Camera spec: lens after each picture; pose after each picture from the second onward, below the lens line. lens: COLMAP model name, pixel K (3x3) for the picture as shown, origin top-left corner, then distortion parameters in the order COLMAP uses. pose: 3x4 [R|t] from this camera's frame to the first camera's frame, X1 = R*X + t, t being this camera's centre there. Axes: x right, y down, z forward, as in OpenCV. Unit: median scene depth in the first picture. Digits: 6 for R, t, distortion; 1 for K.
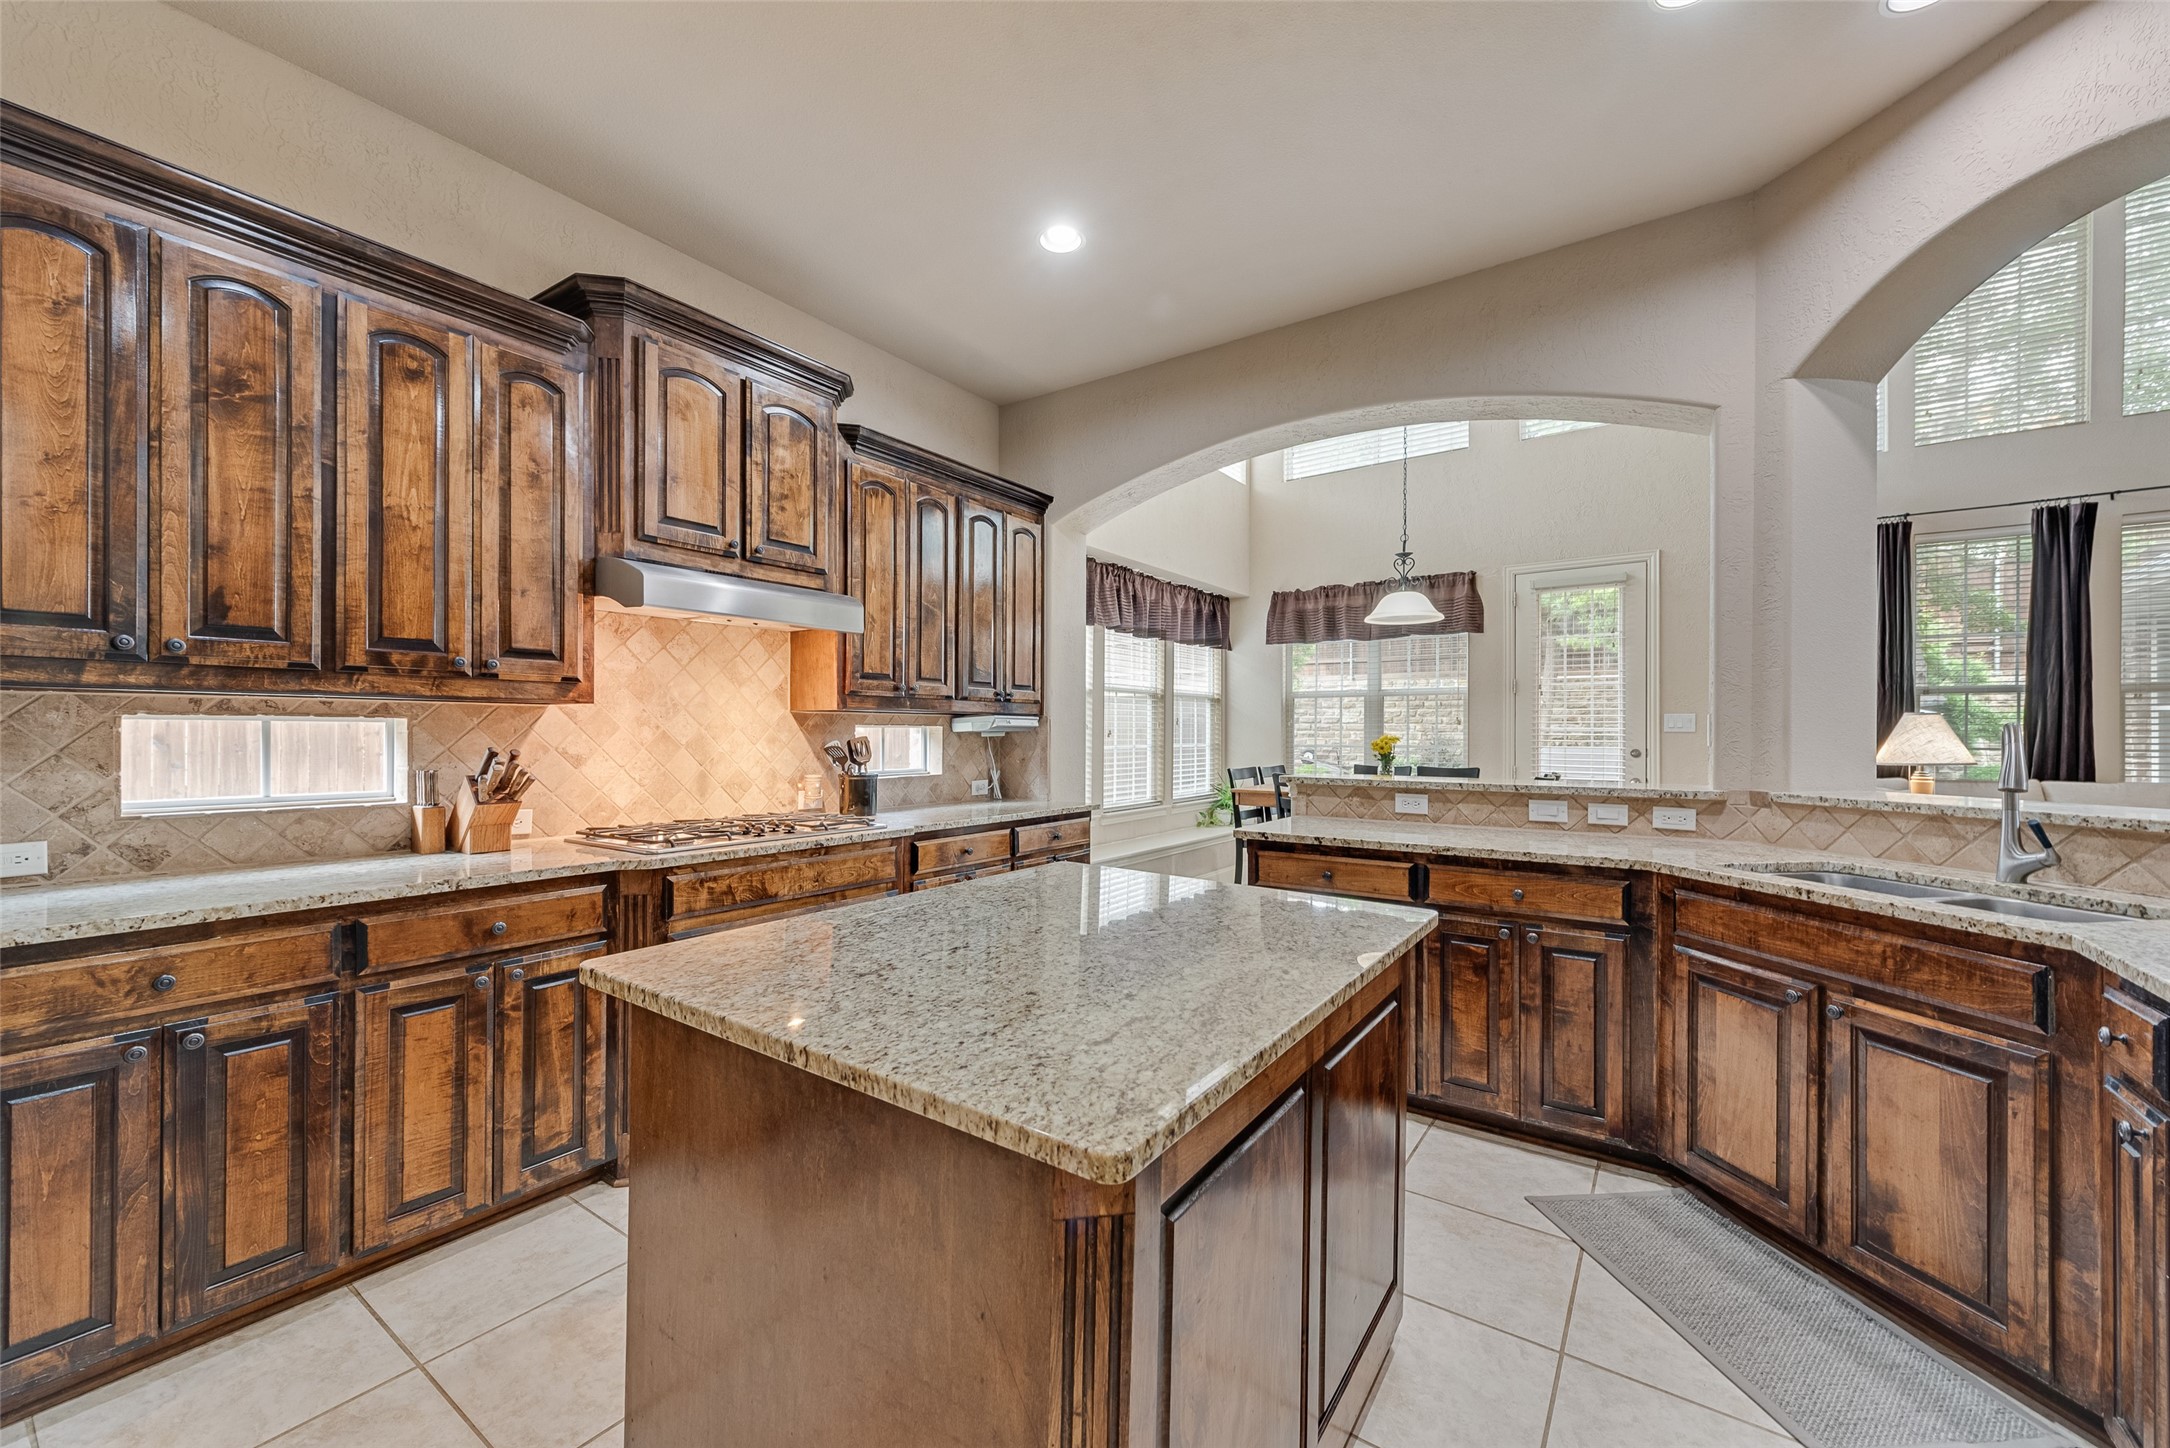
lens RADIAL K [[865.9, 0, 1063.1], [0, 865.9, 729.8], [0, 0, 1]] dist [0.016963, -0.003434]
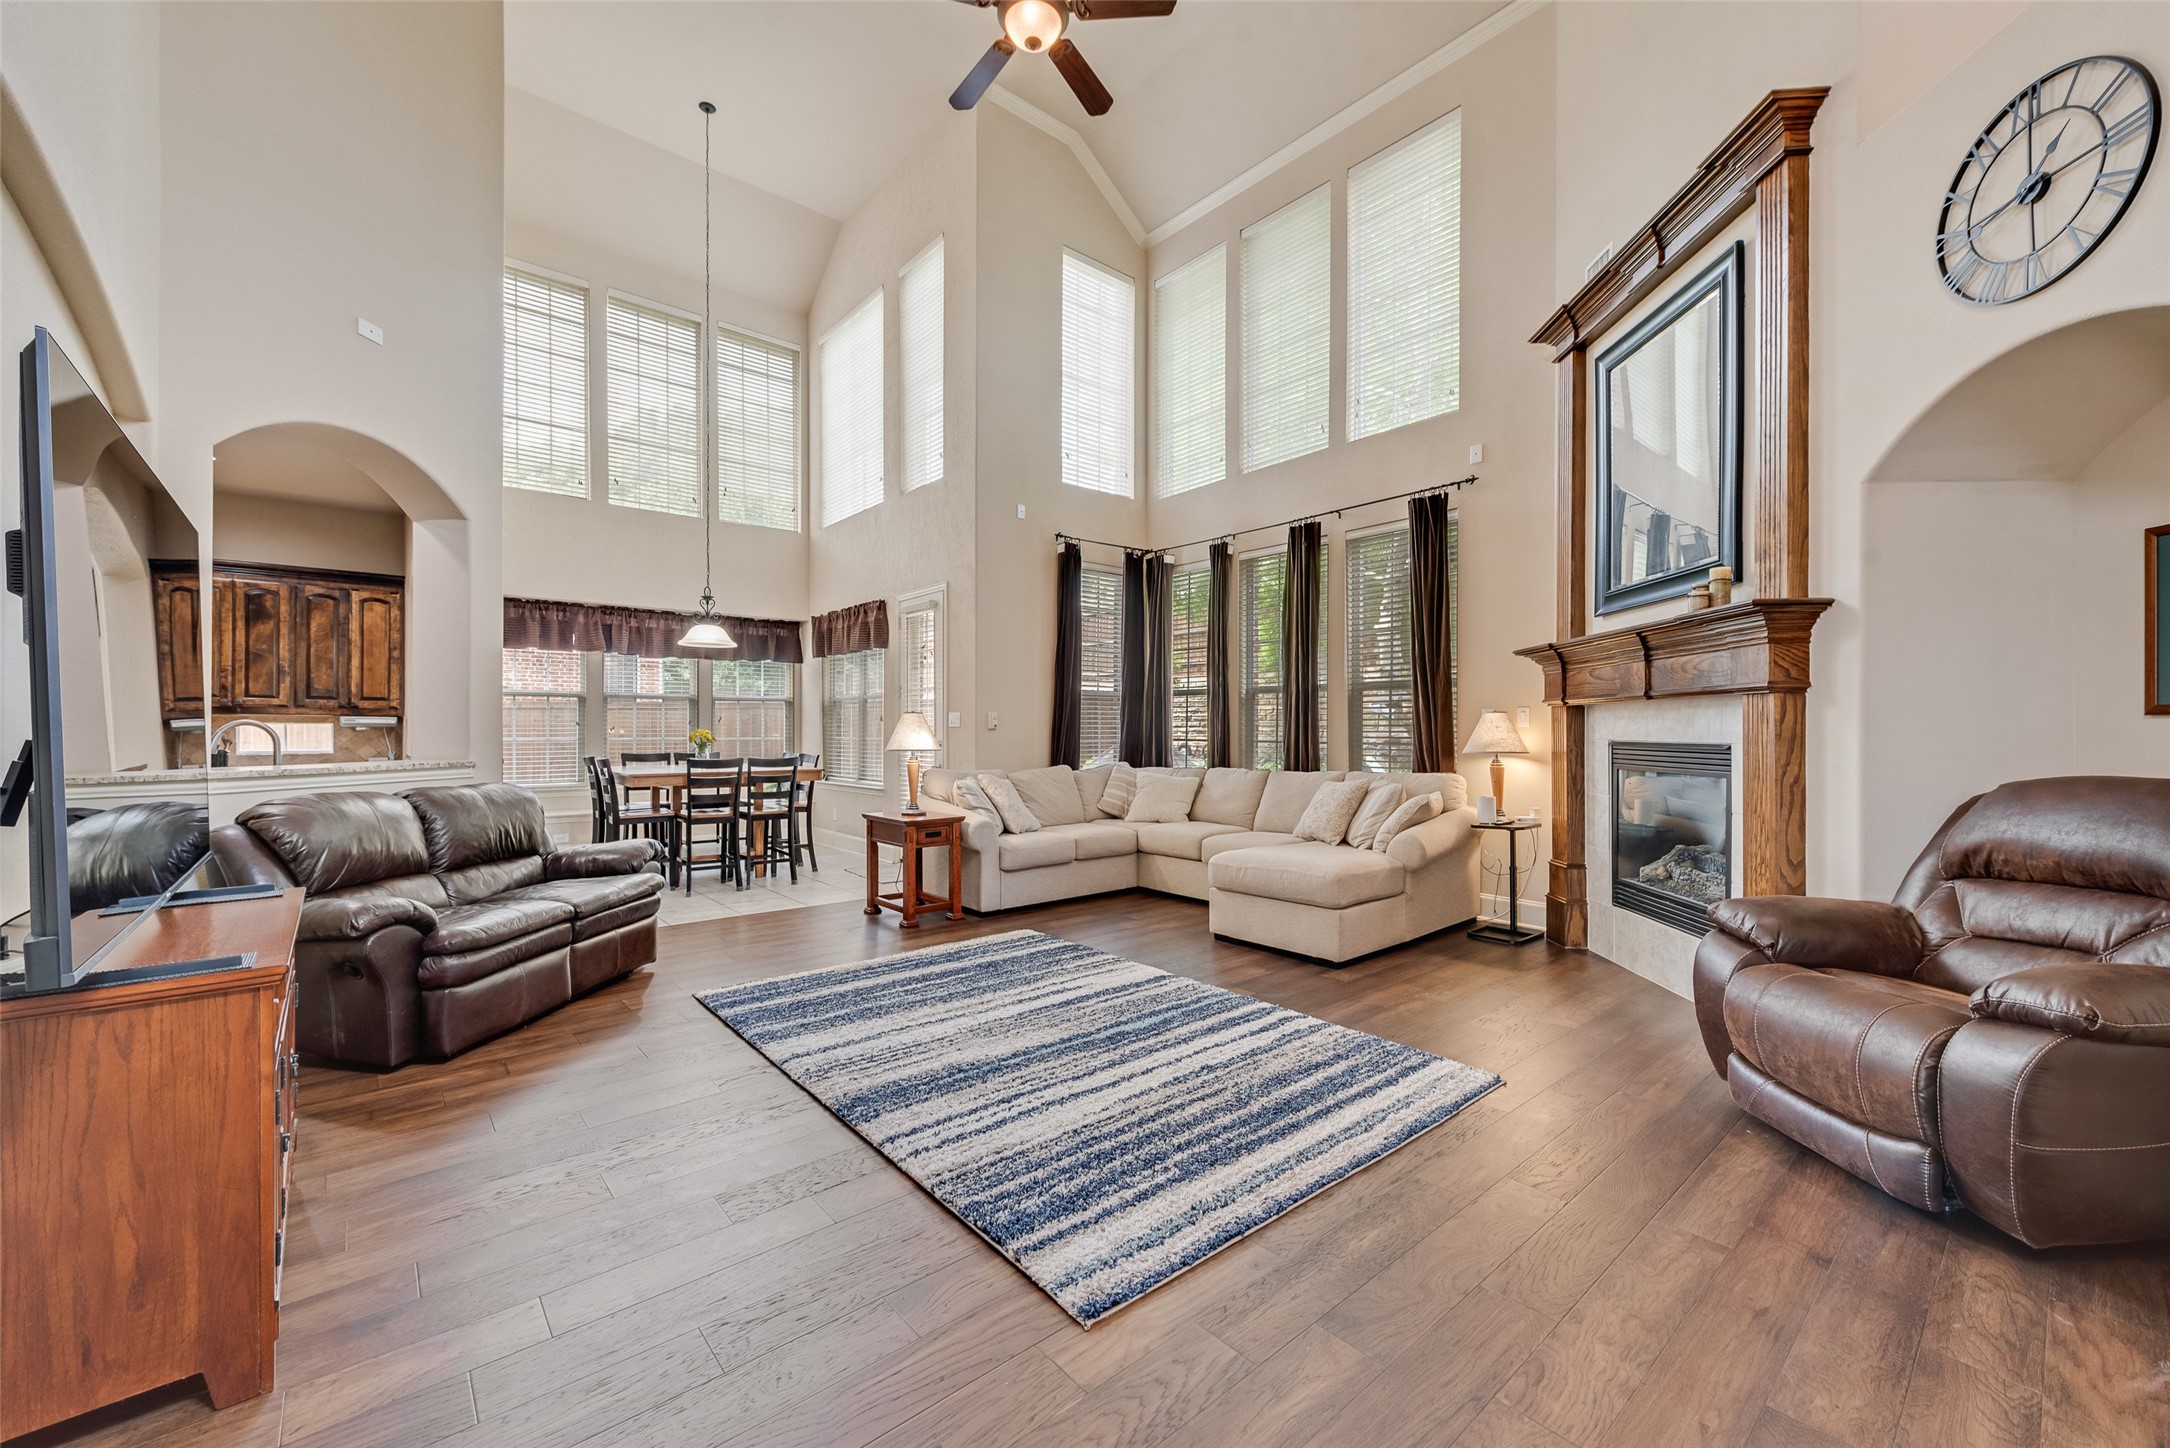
lens RADIAL K [[865.9, 0, 1078.0], [0, 865.9, 737.7], [0, 0, 1]] dist [0.016963, -0.003434]
pose [[0.965313, 0.002352, -0.261086, 2.032073], [0.000767, 0.999930, 0.011845, 0.004811], [0.261096, -0.011634, 0.965243, -0.252028]]
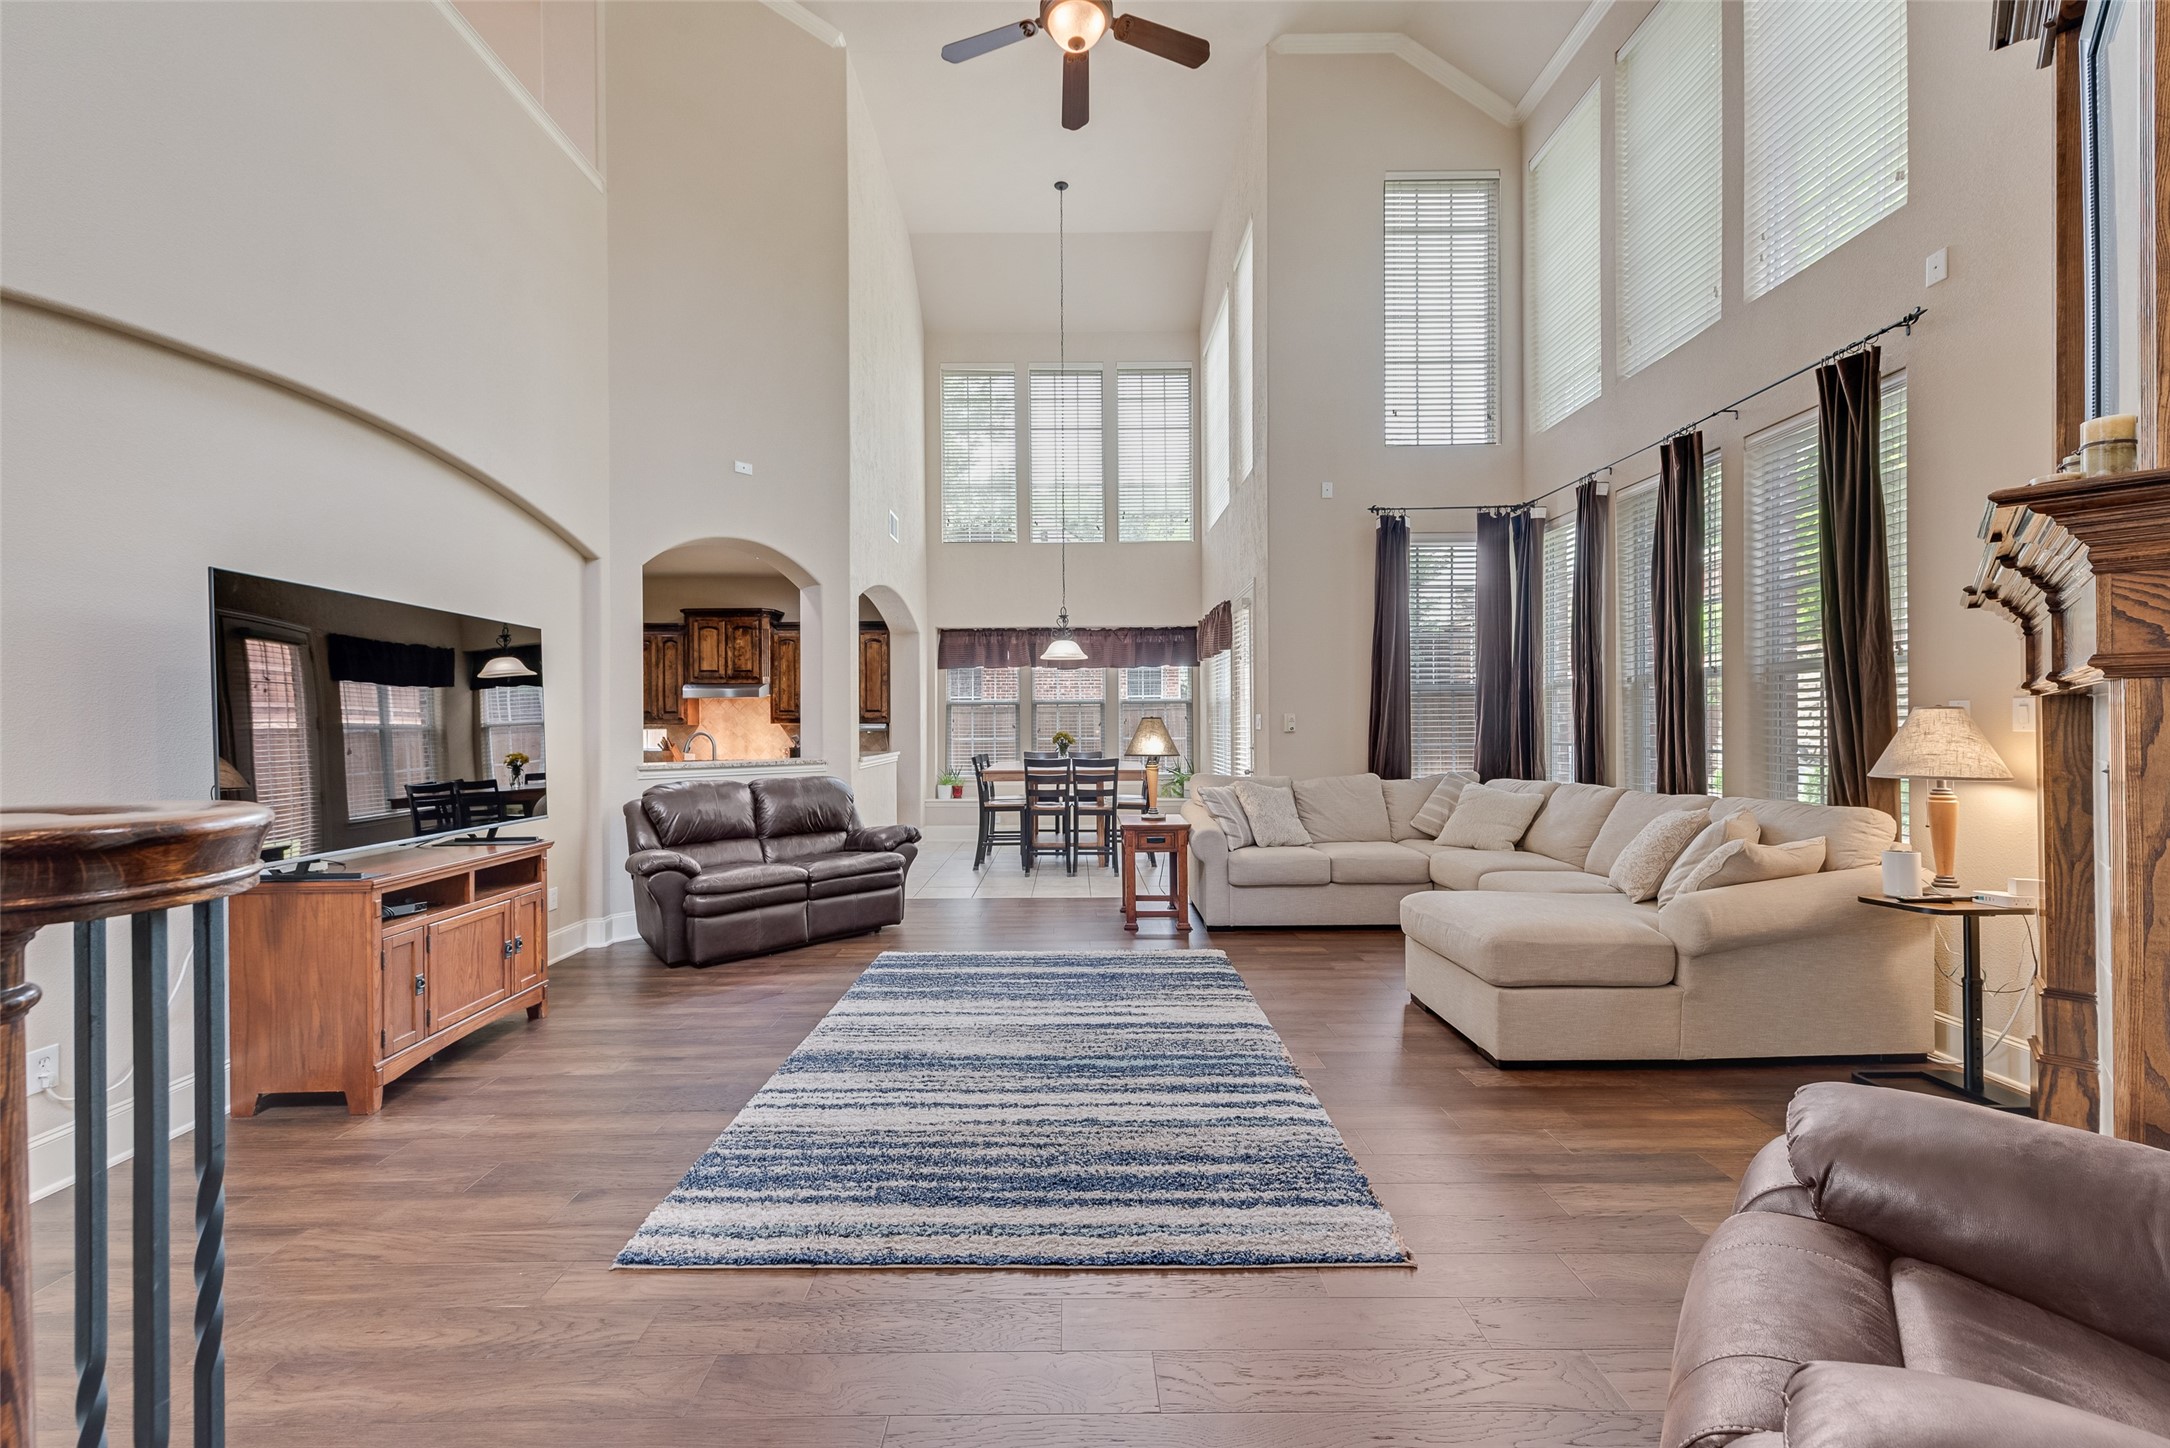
lens RADIAL K [[865.9, 0, 1047.8], [0, 865.9, 735.0], [0, 0, 1]] dist [0.016963, -0.003434]
pose [[0.563015, 0.005634, -0.826427, 2.574056], [0.010867, 0.999840, 0.014220, -0.017290], [0.826375, -0.016987, 0.562864, 0.157251]]
